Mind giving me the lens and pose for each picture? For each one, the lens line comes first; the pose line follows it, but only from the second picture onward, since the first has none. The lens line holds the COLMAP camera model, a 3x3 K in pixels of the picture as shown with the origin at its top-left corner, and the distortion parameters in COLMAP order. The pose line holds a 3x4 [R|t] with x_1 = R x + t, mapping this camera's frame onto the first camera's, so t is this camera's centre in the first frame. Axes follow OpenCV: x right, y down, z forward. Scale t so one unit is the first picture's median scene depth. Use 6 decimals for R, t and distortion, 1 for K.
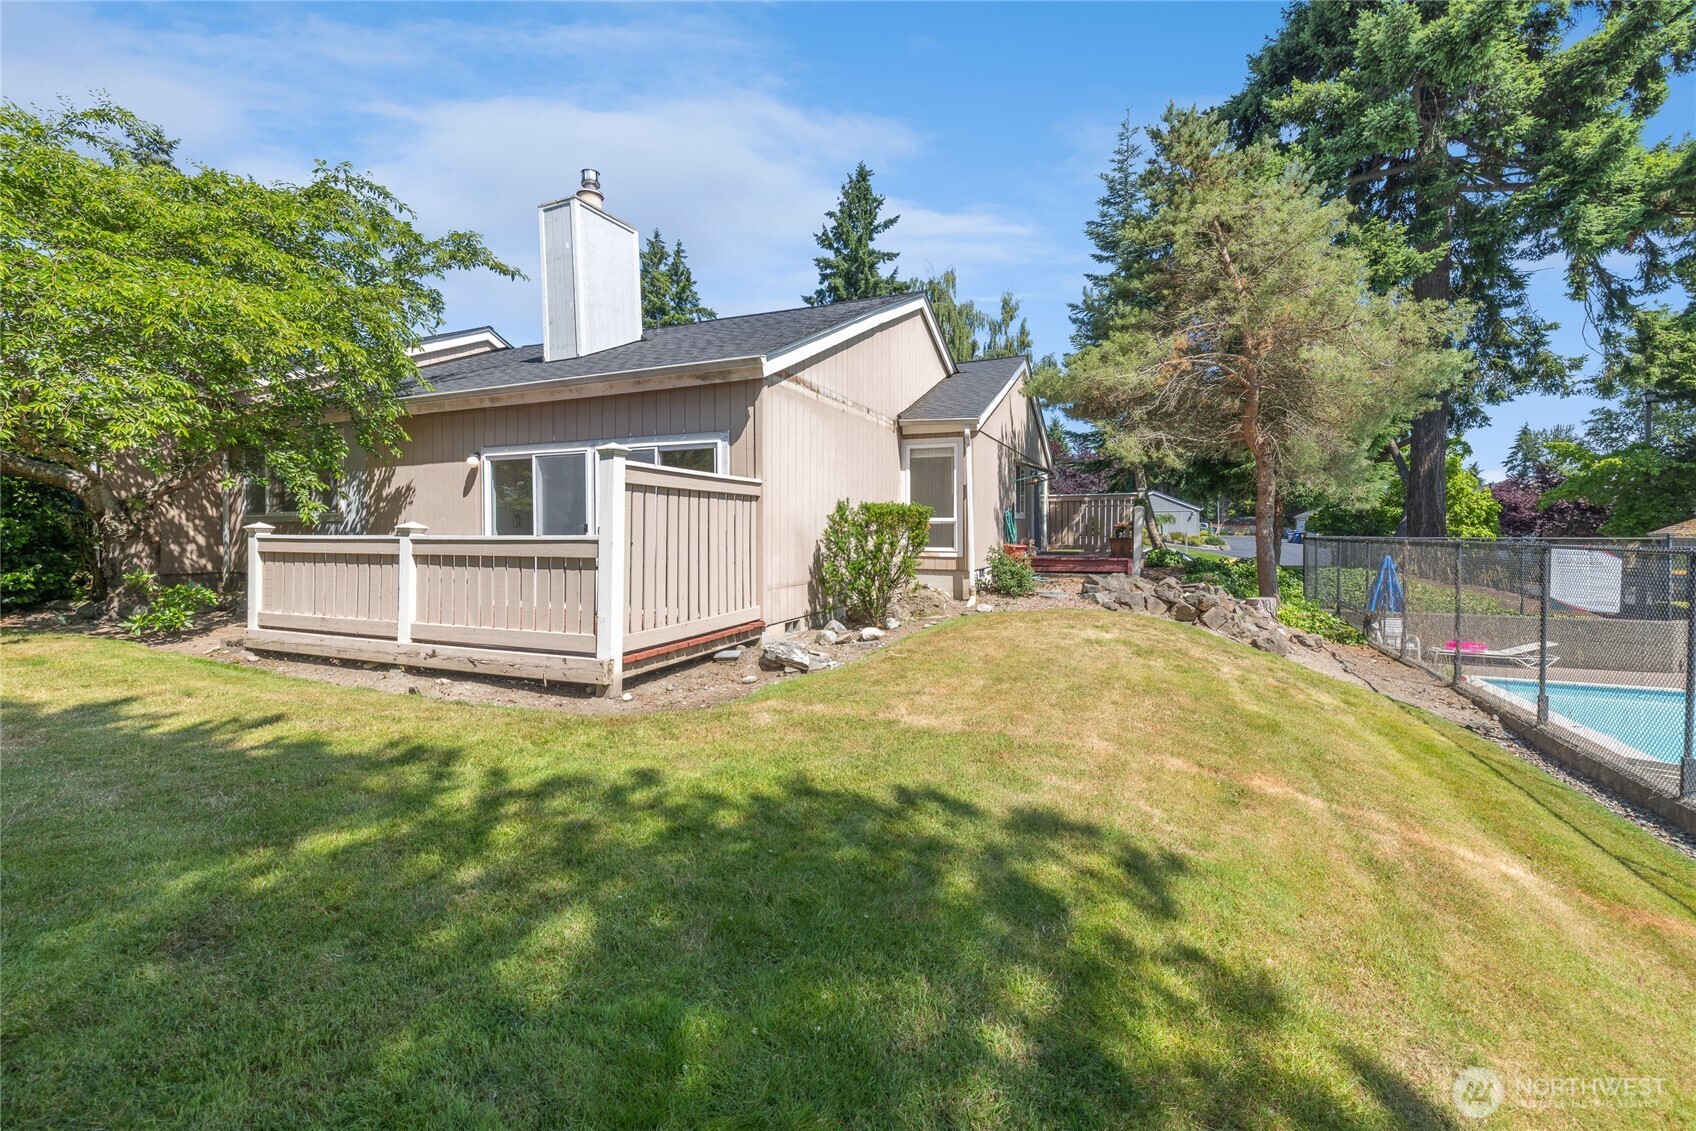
lens RADIAL K [[724.1, 0, 844.8], [0, 724.1, 559.9], [0, 0, 1]] dist [0.003427, -0.000236]
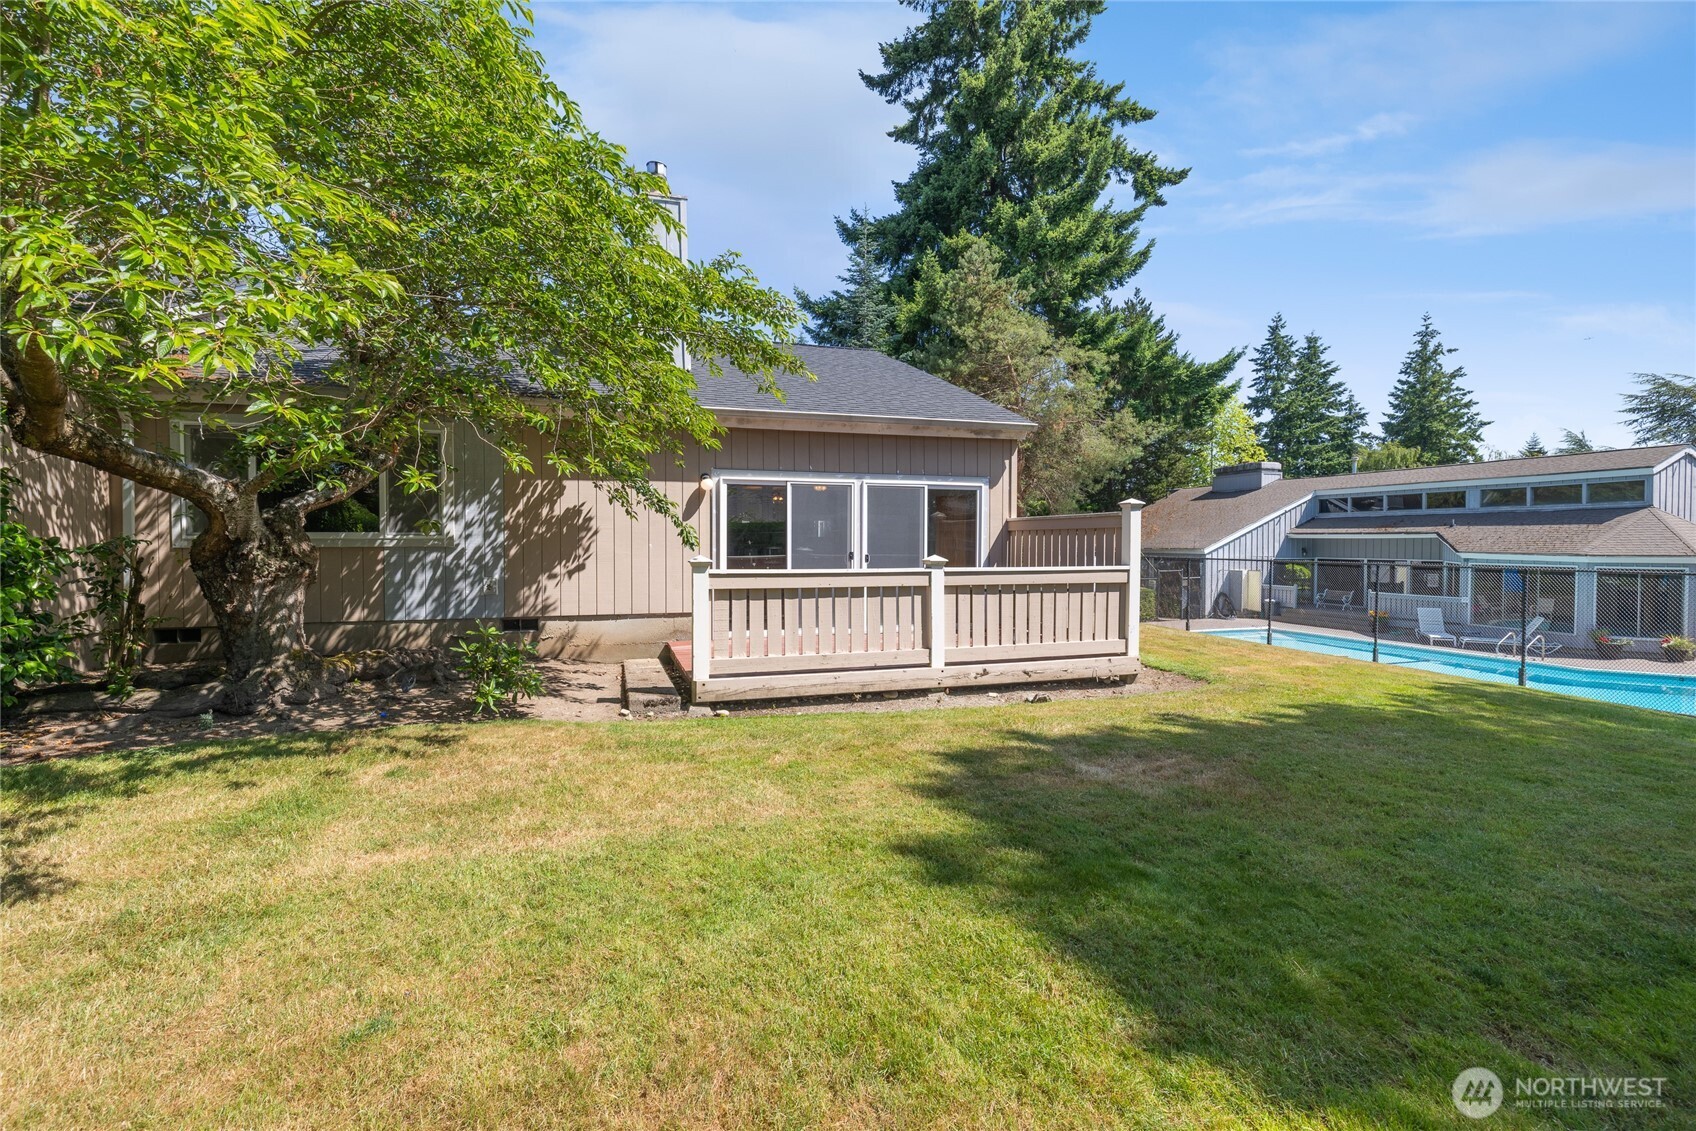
lens RADIAL K [[724.1, 0, 840.4], [0, 724.1, 561.5], [0, 0, 1]] dist [0.003427, -0.000236]
pose [[0.755385, -0.017813, 0.655039, -1.240429], [0.024130, 0.999709, -0.000641, -0.040749], [-0.654836, 0.016290, 0.755595, 0.241882]]
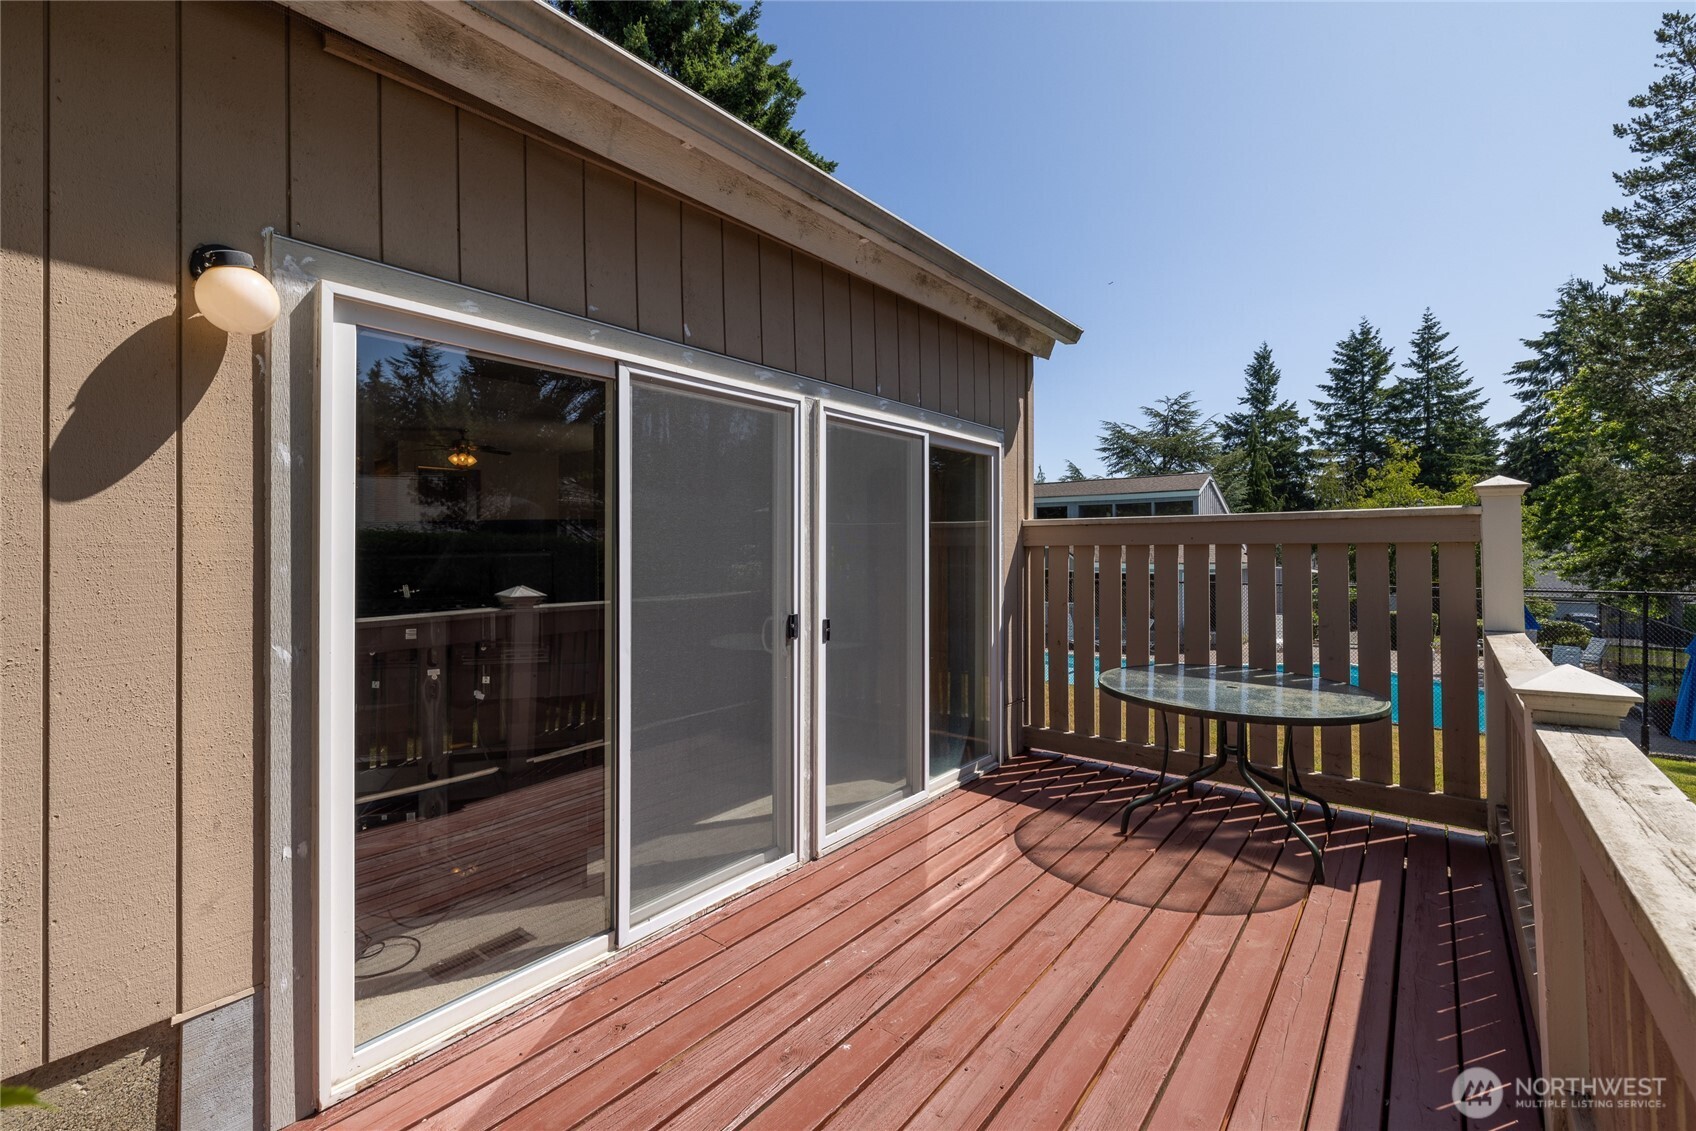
lens RADIAL K [[724.1, 0, 838.4], [0, 724.1, 547.5], [0, 0, 1]] dist [0.003427, -0.000236]
pose [[0.268397, 0.000868, 0.963308, -0.796753], [0.048726, 0.998707, -0.014476, -0.087214], [-0.962075, 0.050823, 0.268007, 1.033802]]
